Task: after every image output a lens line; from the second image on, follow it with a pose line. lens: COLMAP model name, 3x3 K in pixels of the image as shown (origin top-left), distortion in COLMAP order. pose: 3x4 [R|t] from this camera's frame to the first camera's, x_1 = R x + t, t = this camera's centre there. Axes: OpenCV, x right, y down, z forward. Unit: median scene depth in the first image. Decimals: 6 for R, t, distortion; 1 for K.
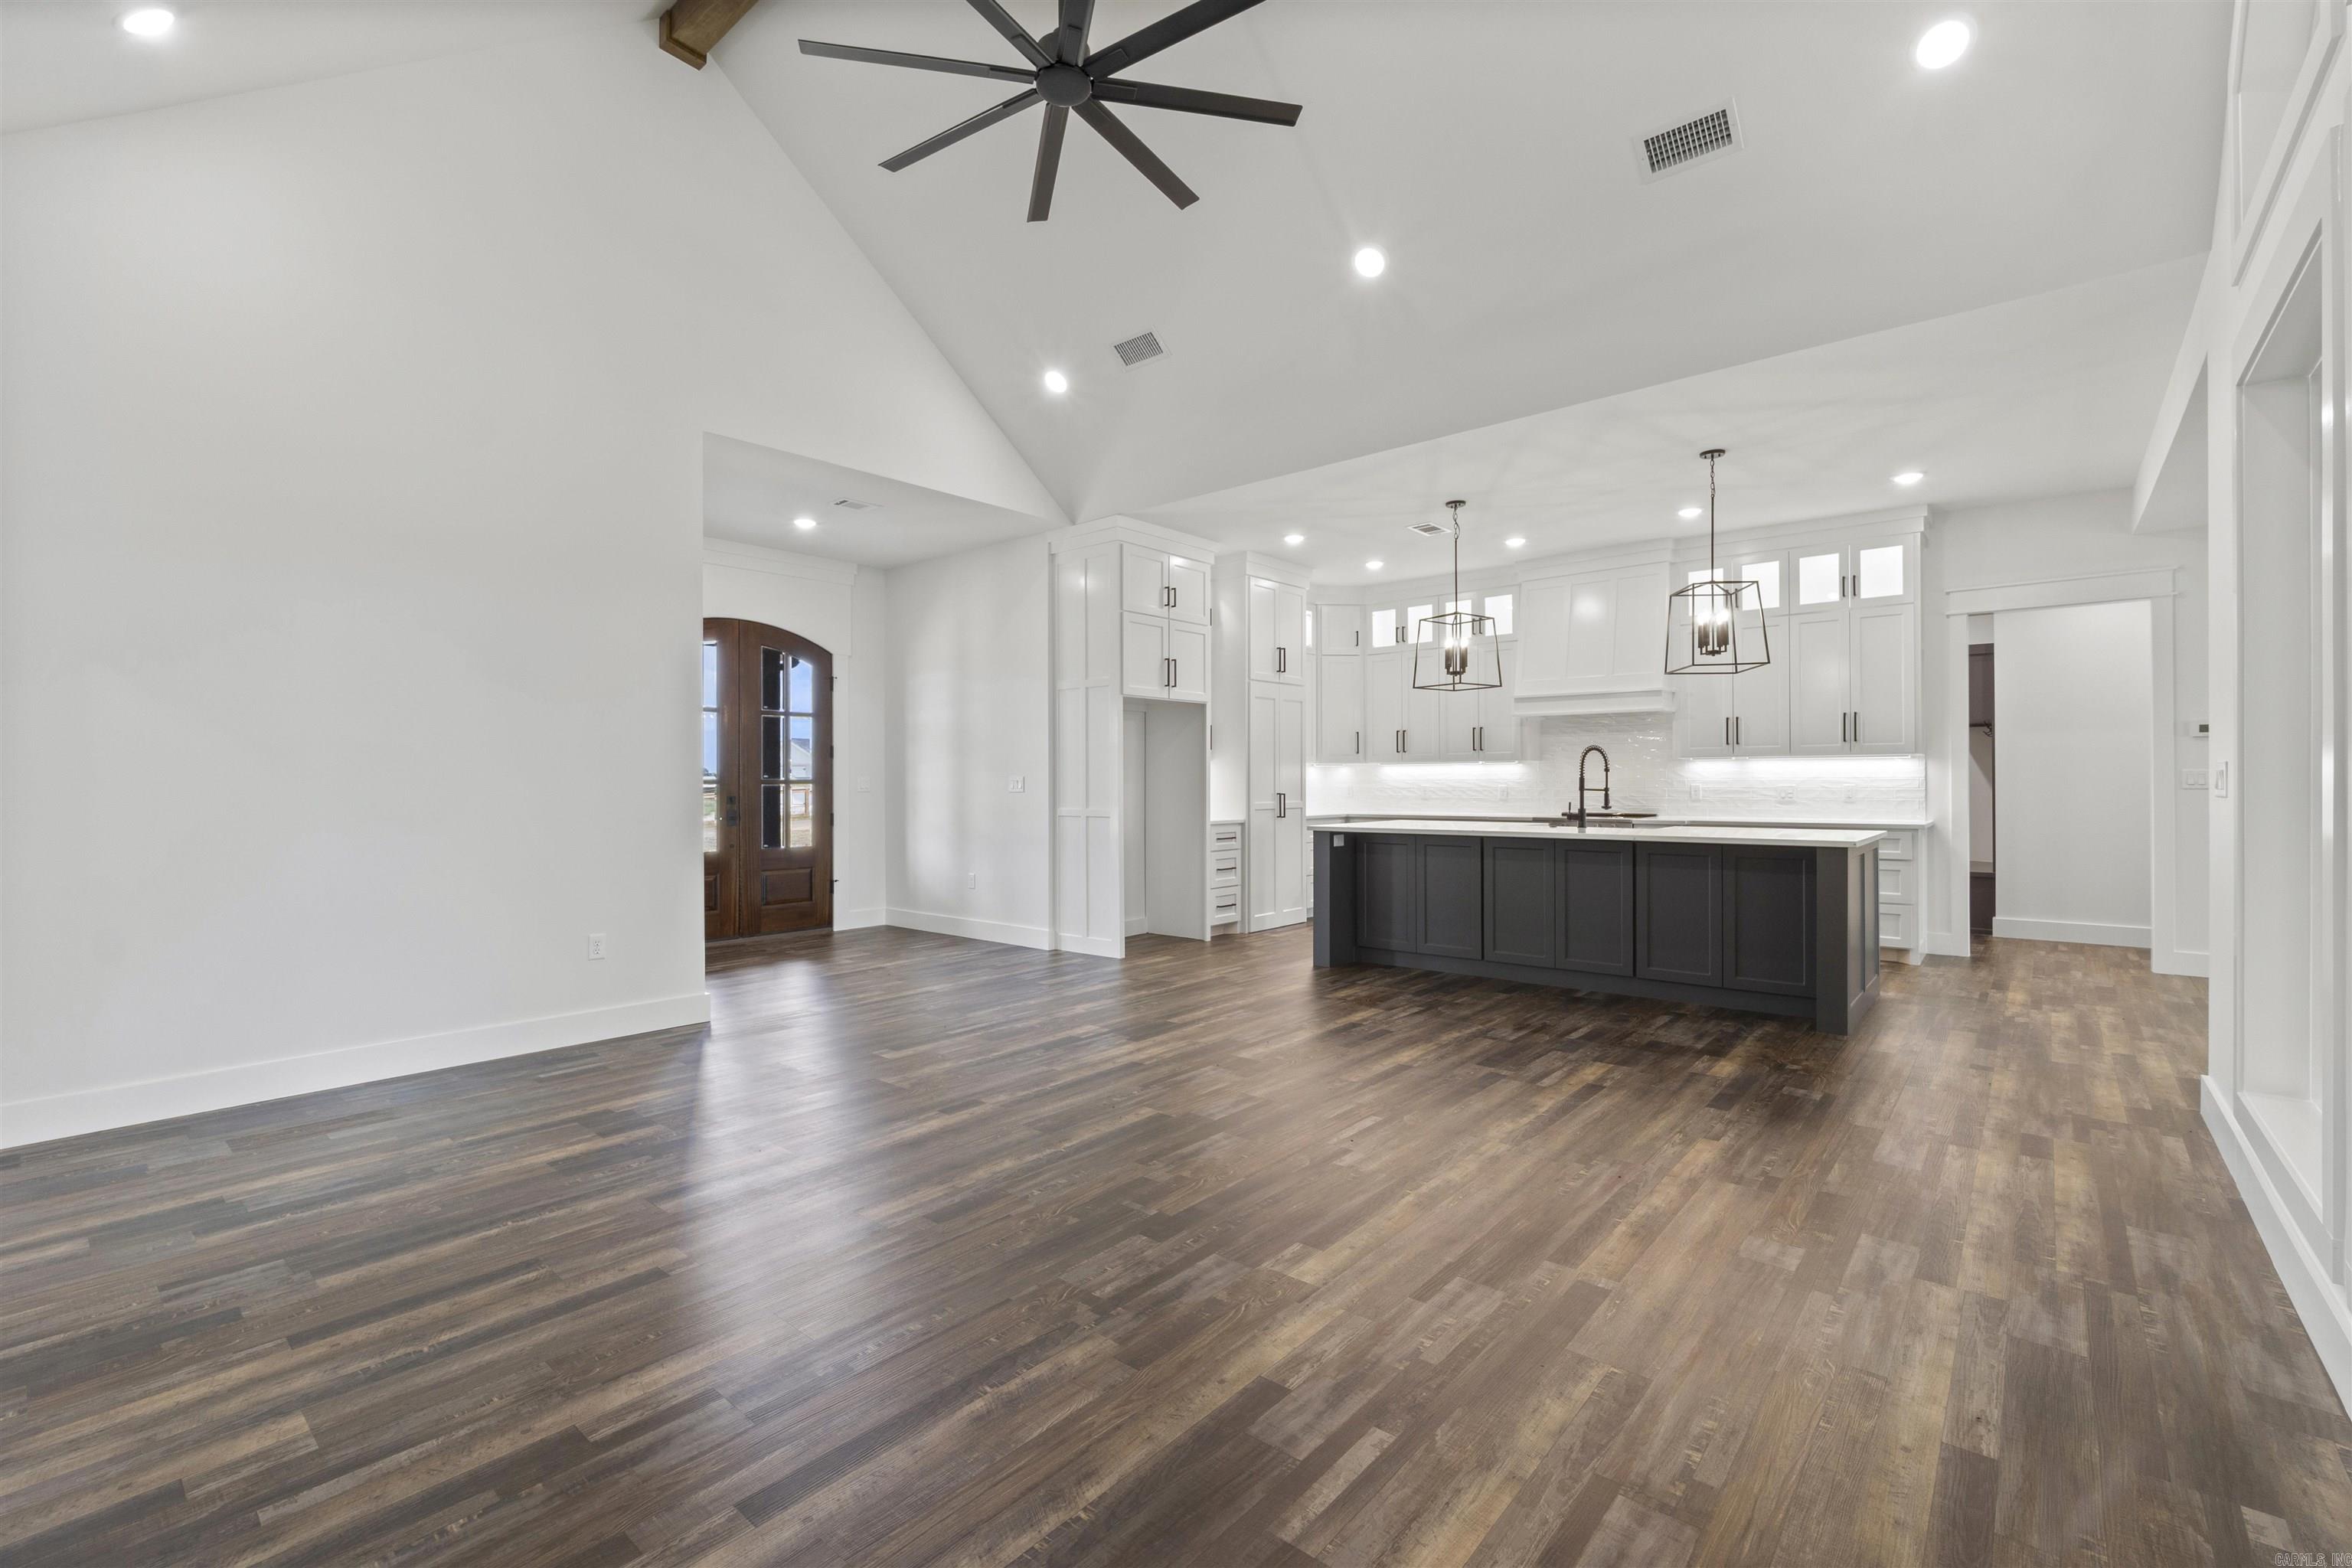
lens RADIAL K [[1022.3, 0, 1178.0], [0, 1022.3, 780.4], [0, 0, 1]] dist [-0.005898, 0.002825]
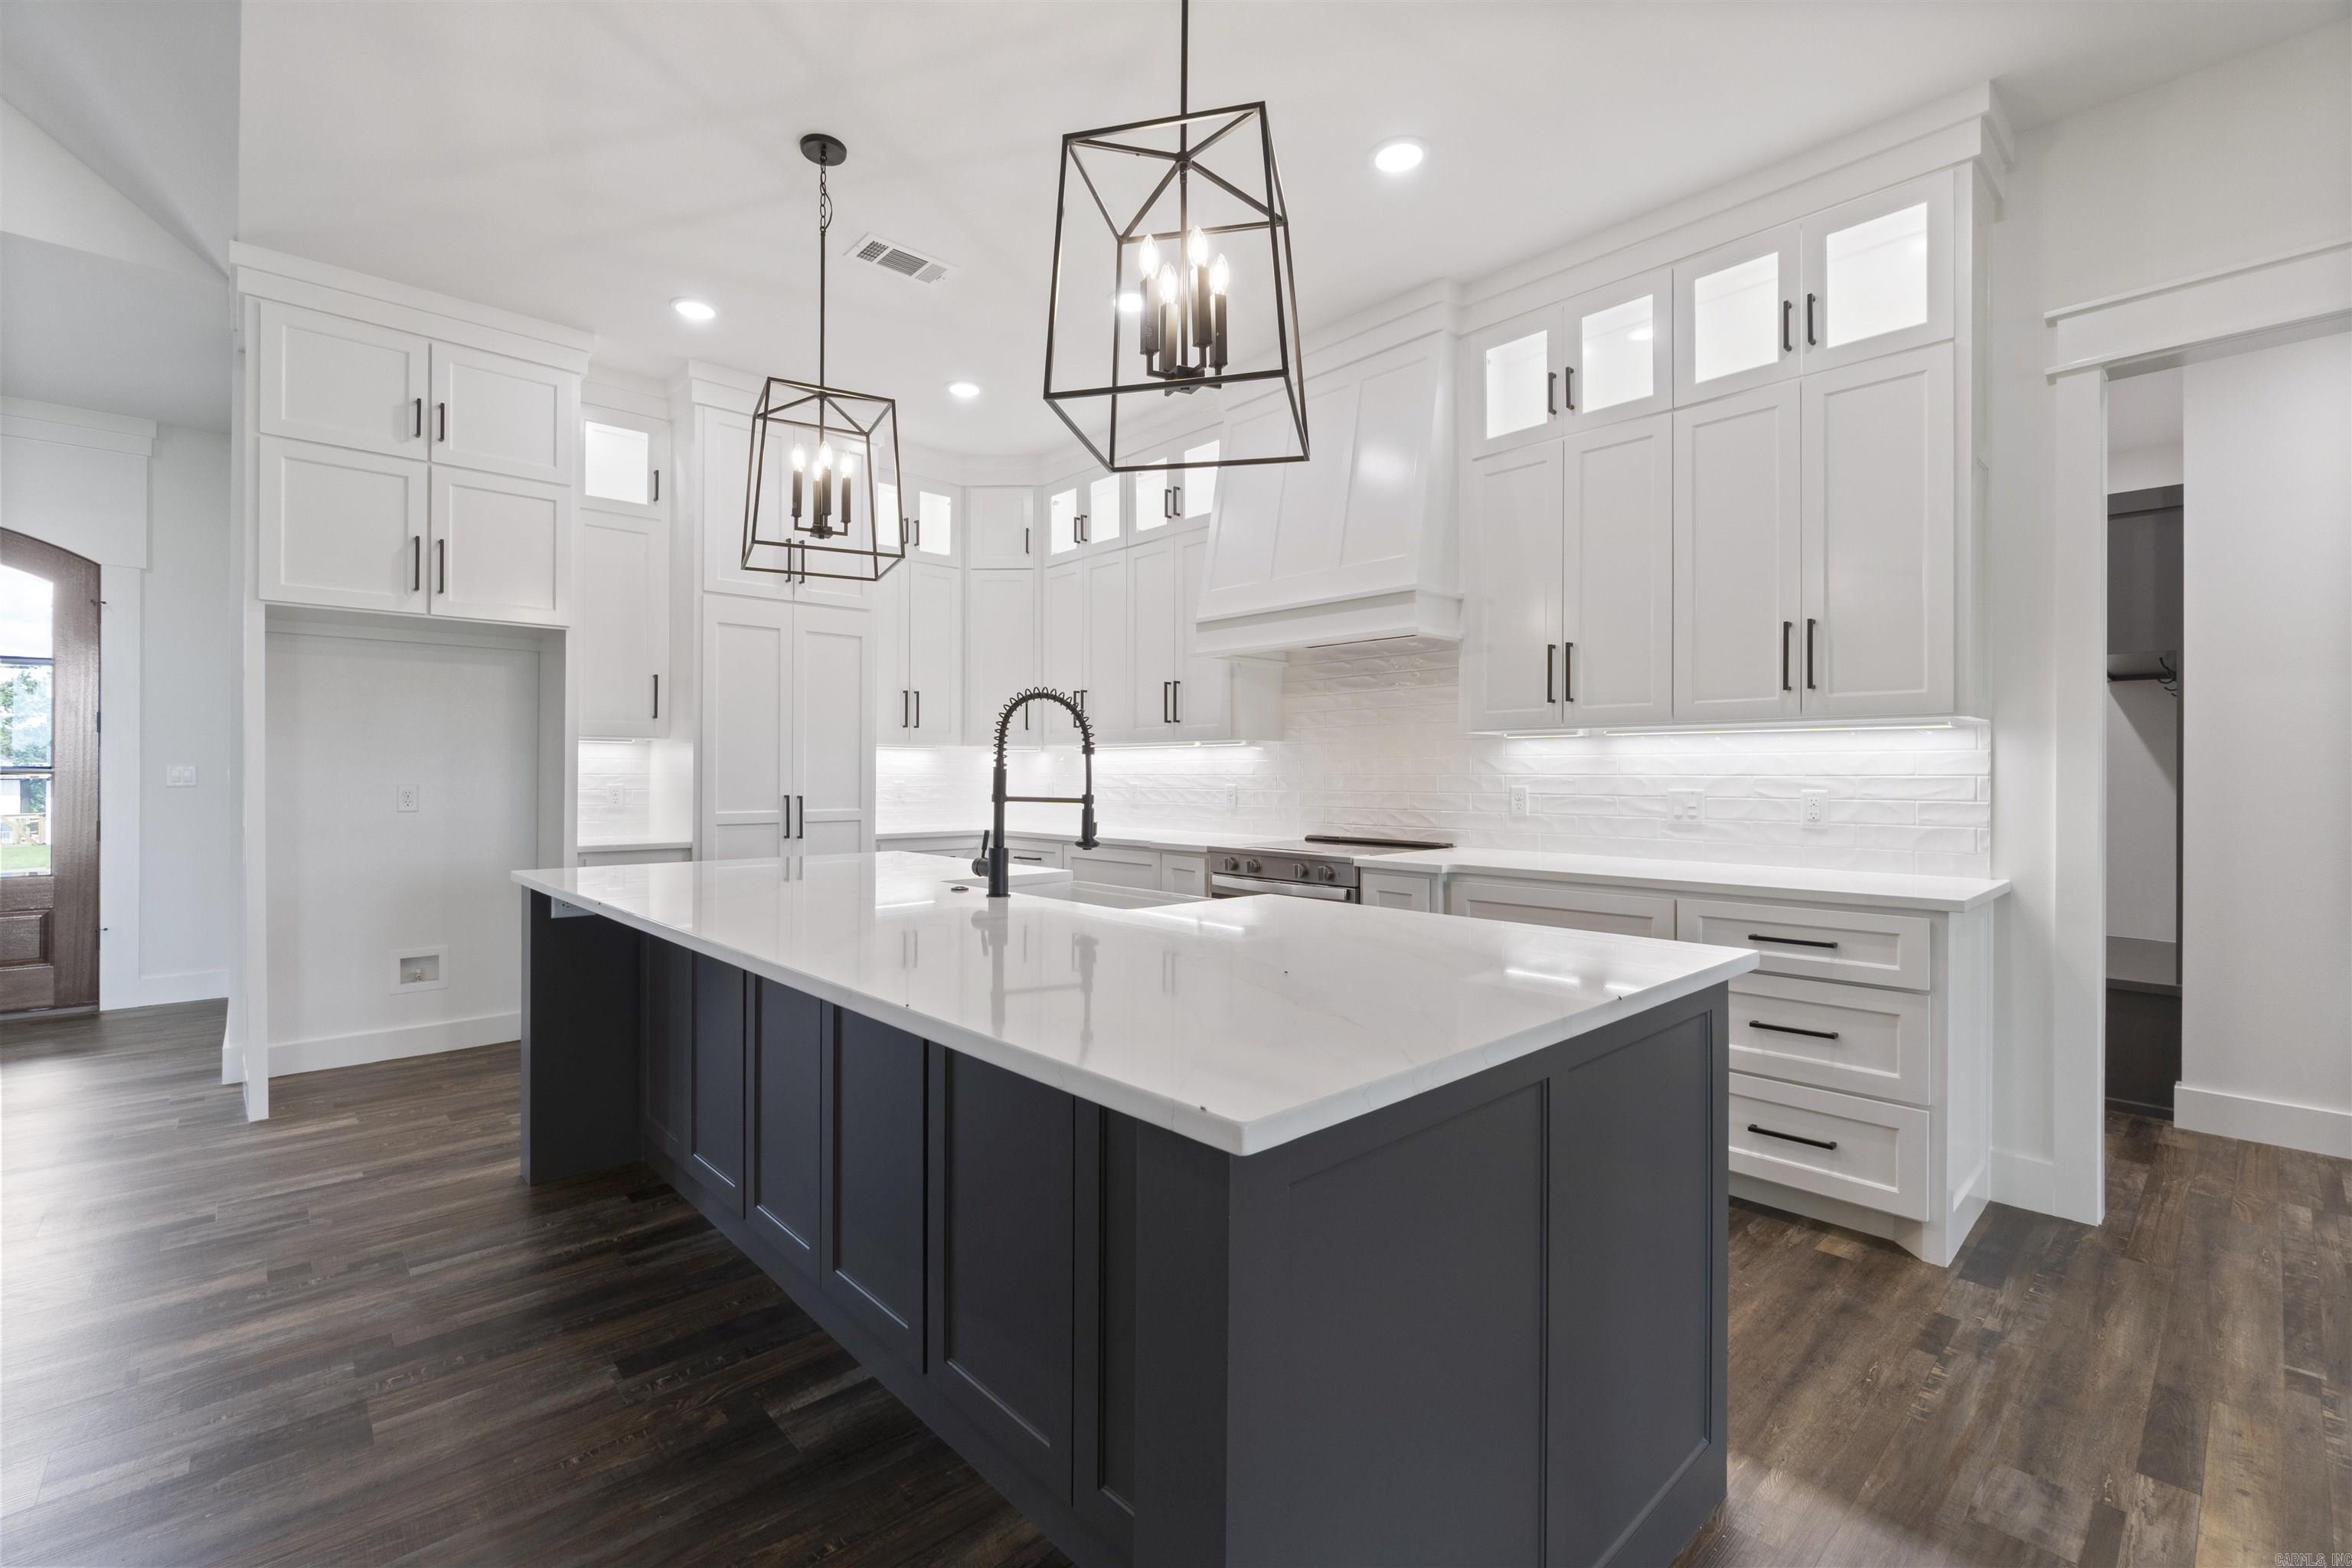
lens RADIAL K [[1022.3, 0, 1174.7], [0, 1022.3, 773.4], [0, 0, 1]] dist [-0.005898, 0.002825]
pose [[0.992973, 0.006575, -0.118159, 0.505734], [-0.006422, 0.999978, 0.001682, -0.002426], [0.118167, -0.000912, 0.992993, 0.613633]]
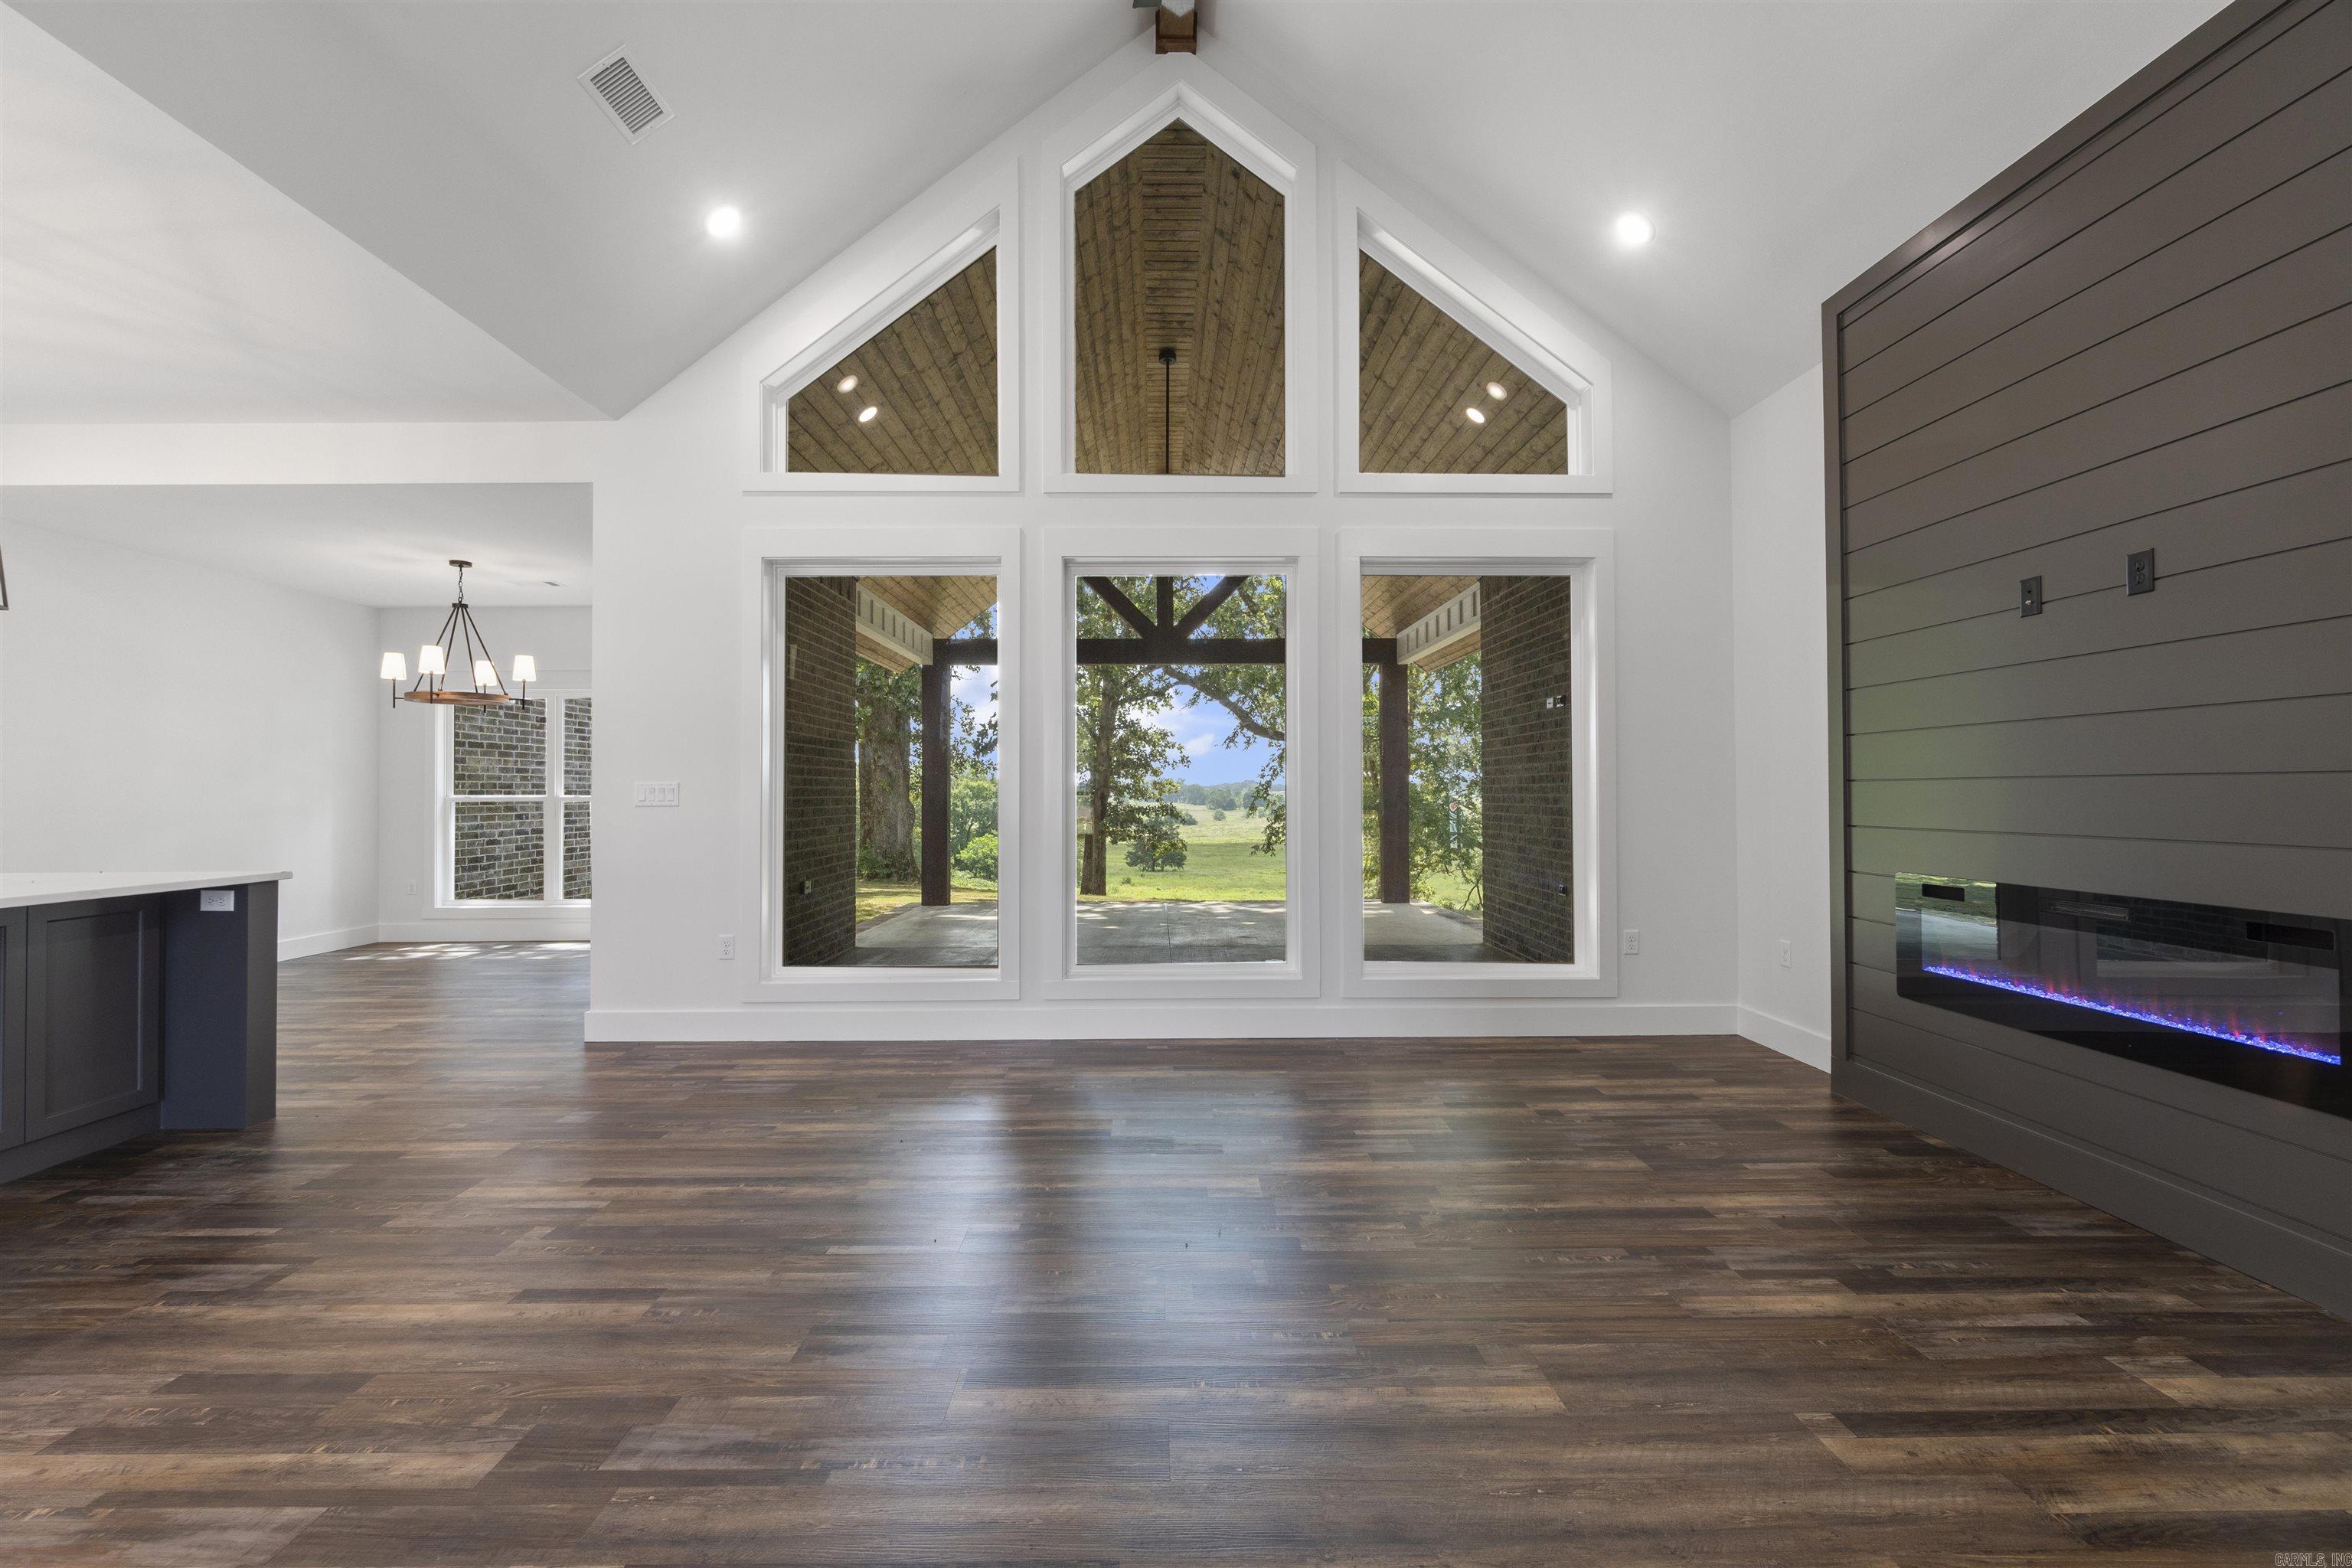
lens RADIAL K [[1022.3, 0, 1158.8], [0, 1022.3, 772.0], [0, 0, 1]] dist [-0.005898, 0.002825]
pose [[-0.648411, 0.019597, 0.761038, -0.303393], [0.003726, 0.999738, -0.022569, 0.001946], [-0.761281, -0.011798, -0.648315, 0.753354]]
